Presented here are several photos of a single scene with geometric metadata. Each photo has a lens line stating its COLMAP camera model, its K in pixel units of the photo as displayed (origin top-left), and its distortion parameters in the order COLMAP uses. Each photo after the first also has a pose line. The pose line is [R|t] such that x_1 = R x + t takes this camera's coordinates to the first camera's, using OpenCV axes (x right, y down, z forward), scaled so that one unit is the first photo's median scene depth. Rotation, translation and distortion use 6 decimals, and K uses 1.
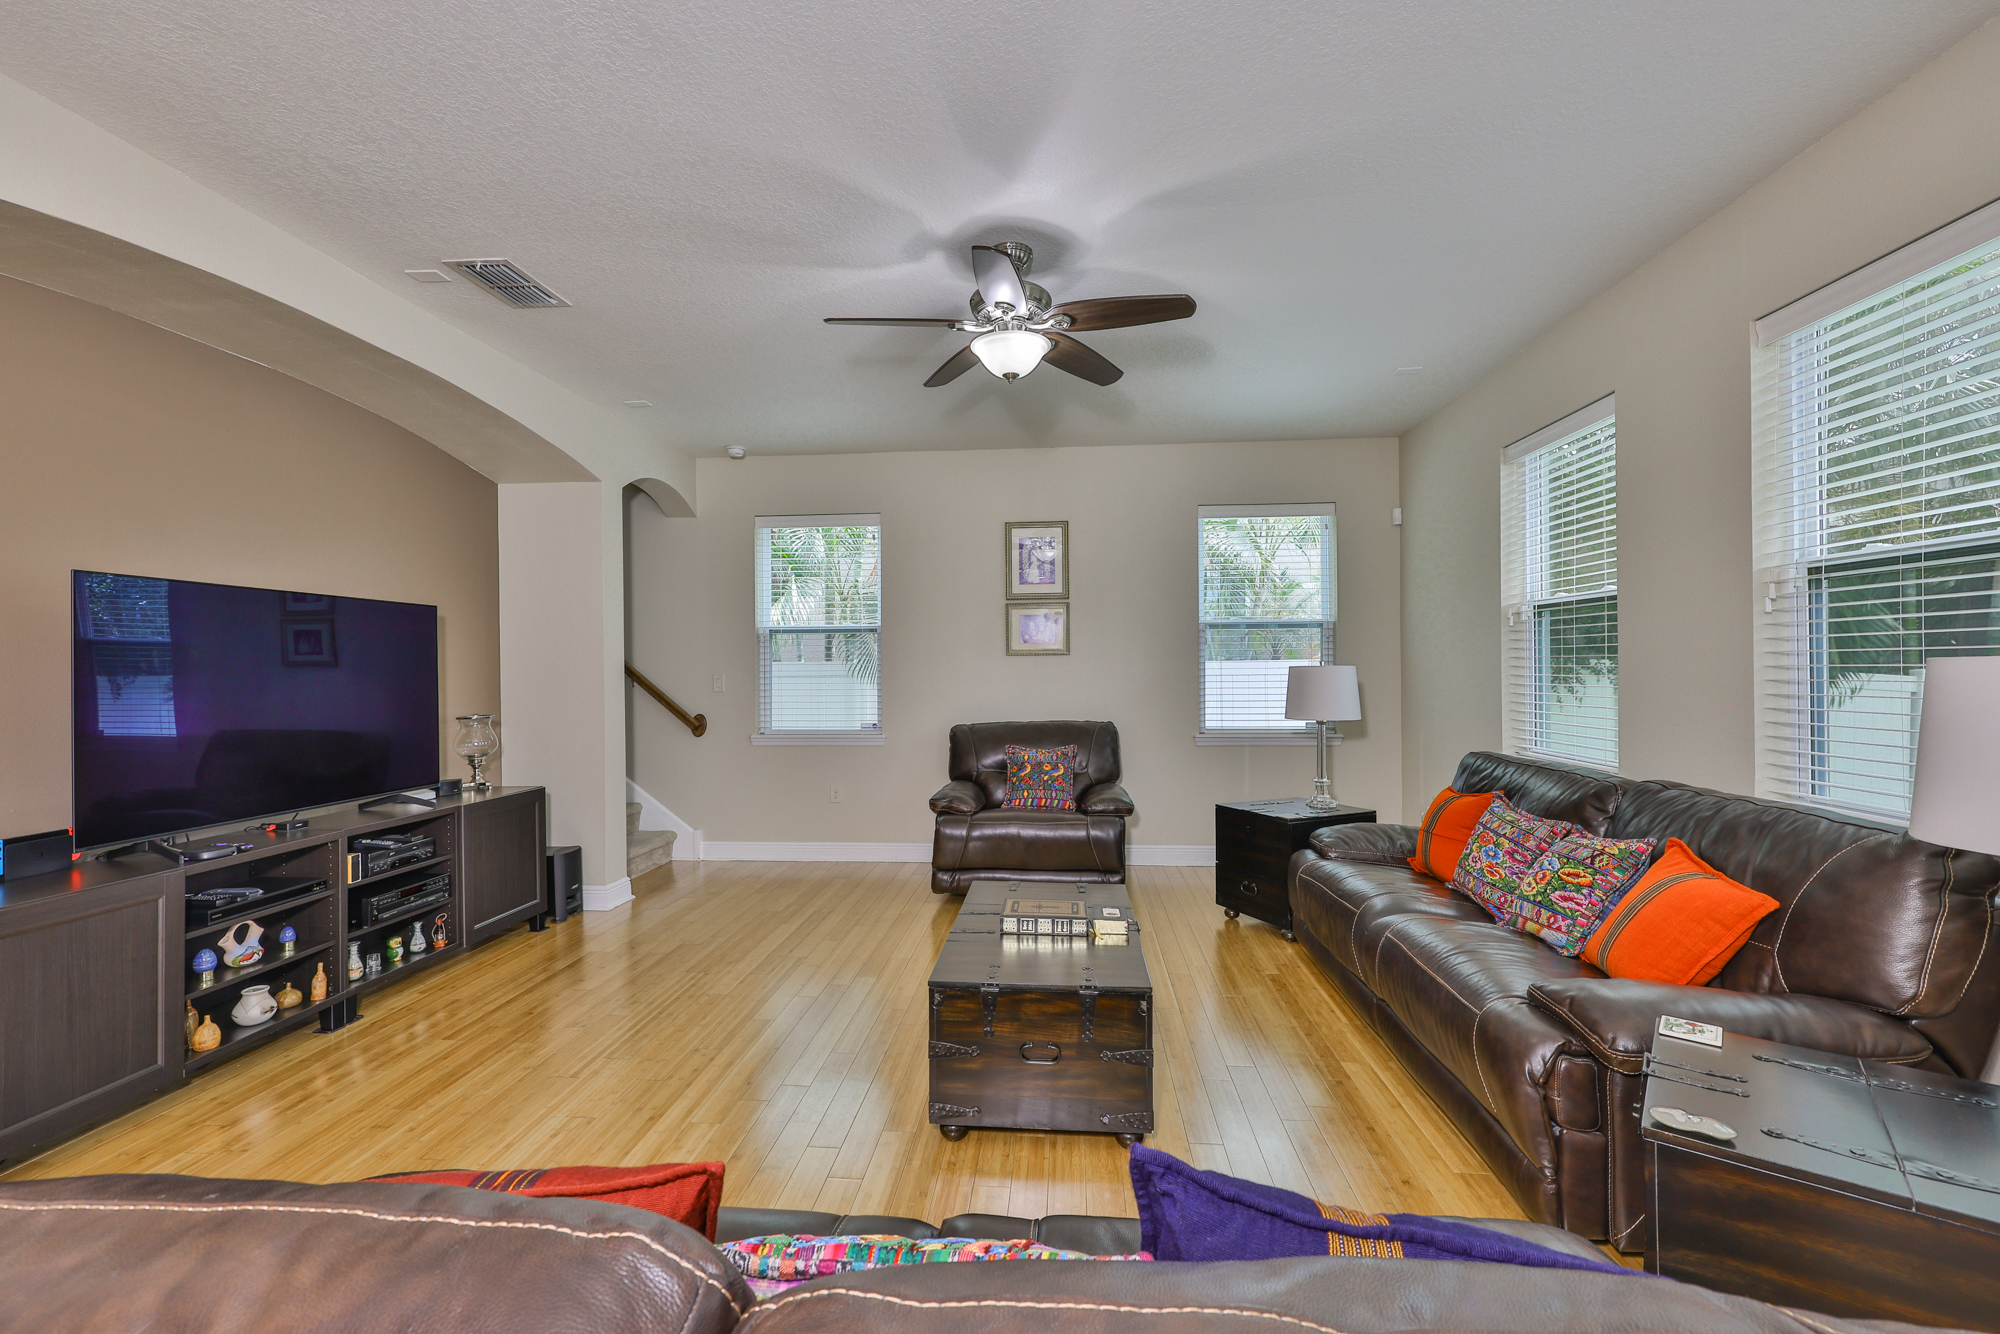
lens RADIAL K [[844.9, 0, 993.3], [0, 844.9, 665.3], [0, 0, 1]] dist [0.000856, 0.000613]
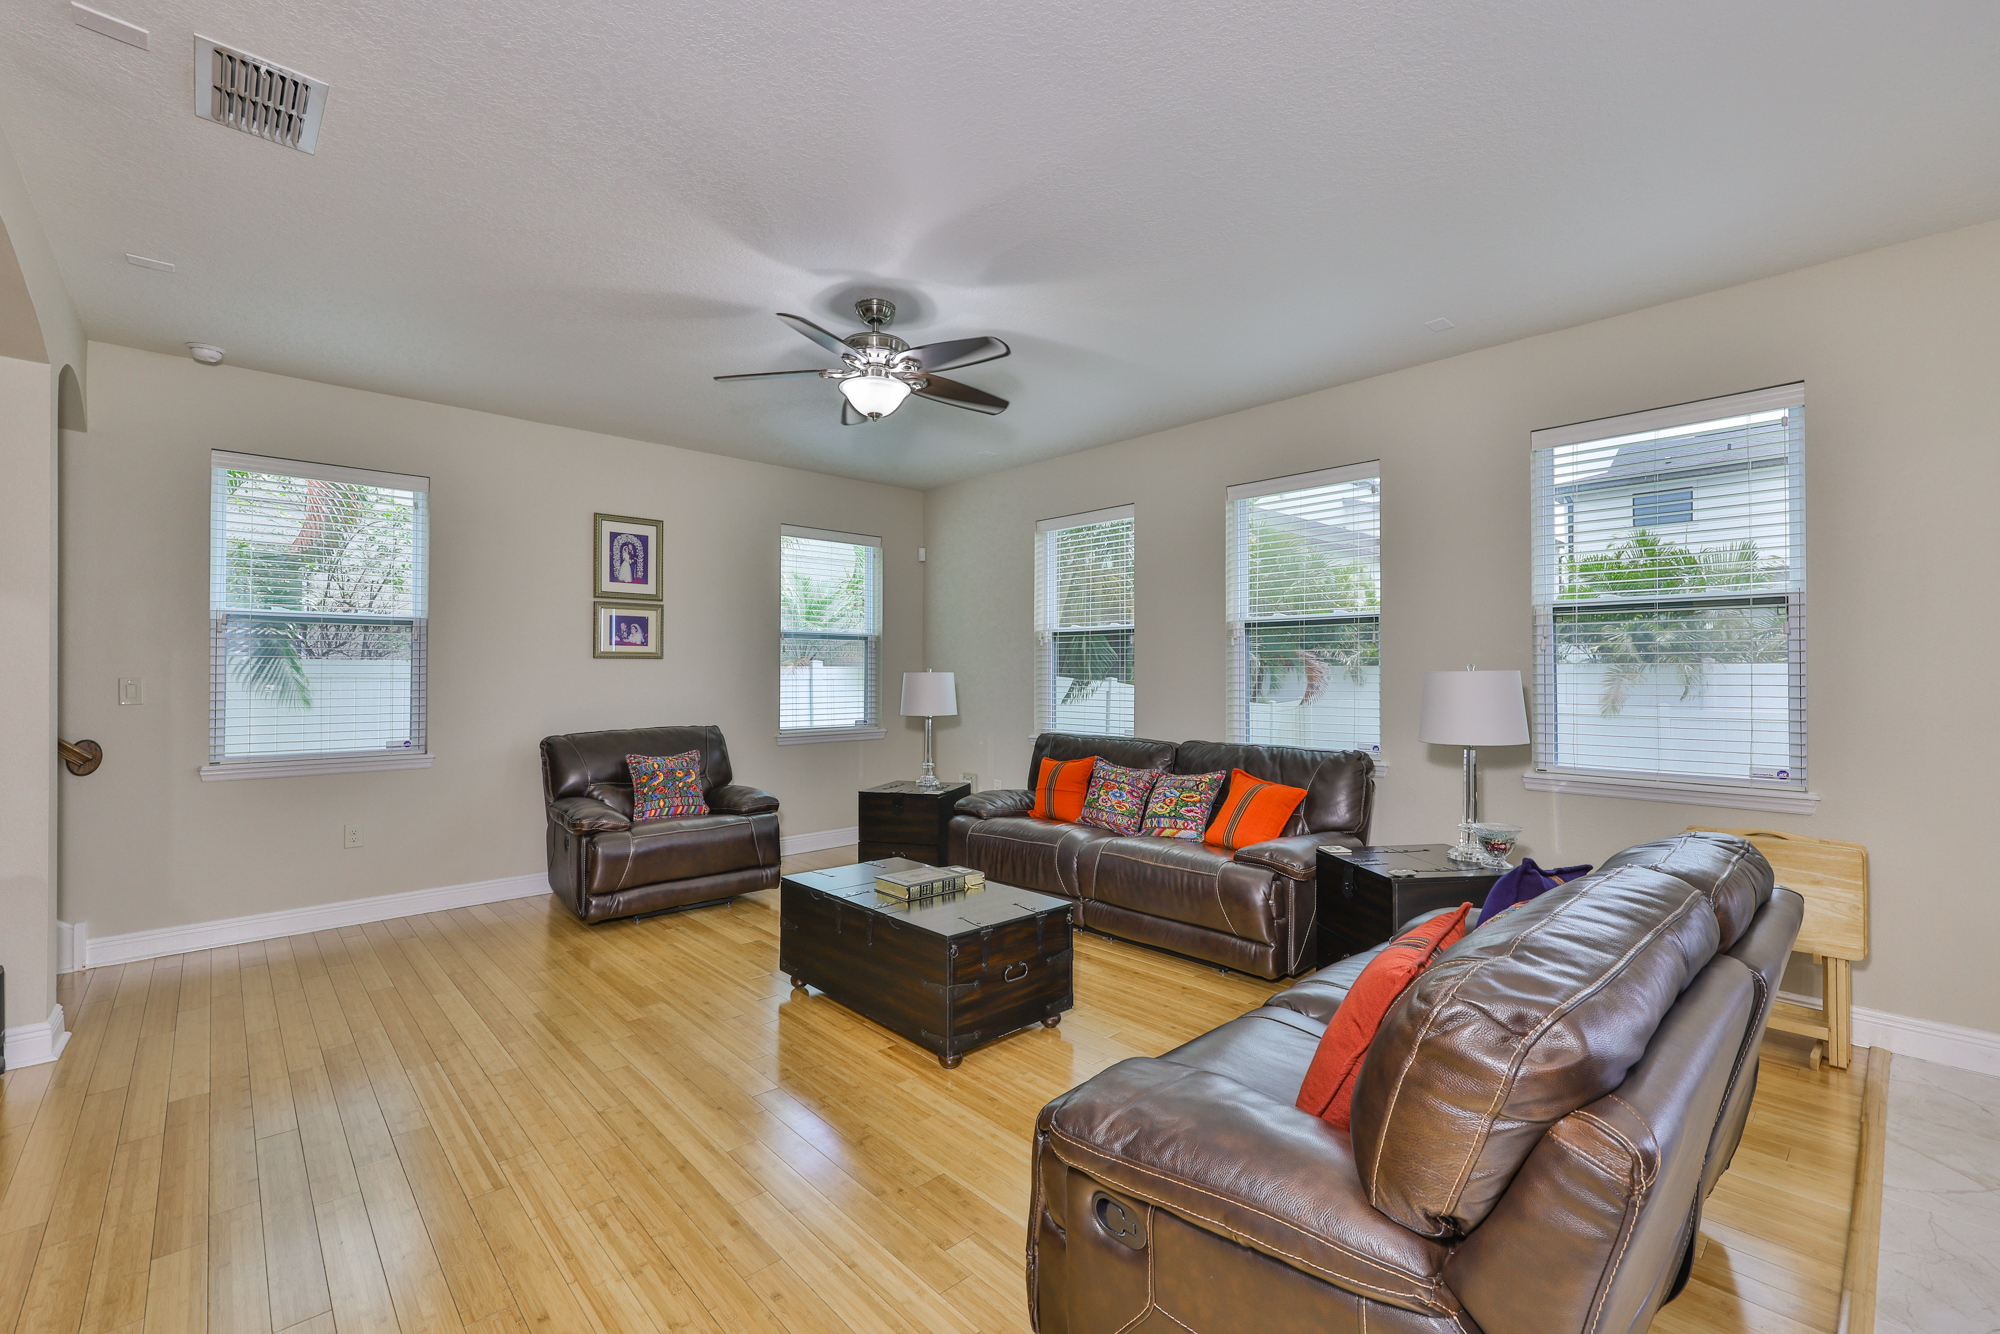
lens RADIAL K [[844.9, 0, 993.3], [0, 844.9, 665.3], [0, 0, 1]] dist [0.000856, 0.000613]
pose [[0.676182, 0.015047, 0.736581, -0.470703], [-0.009003, 0.999886, -0.012162, 0.004148], [-0.736679, 0.001592, 0.676240, 0.078962]]
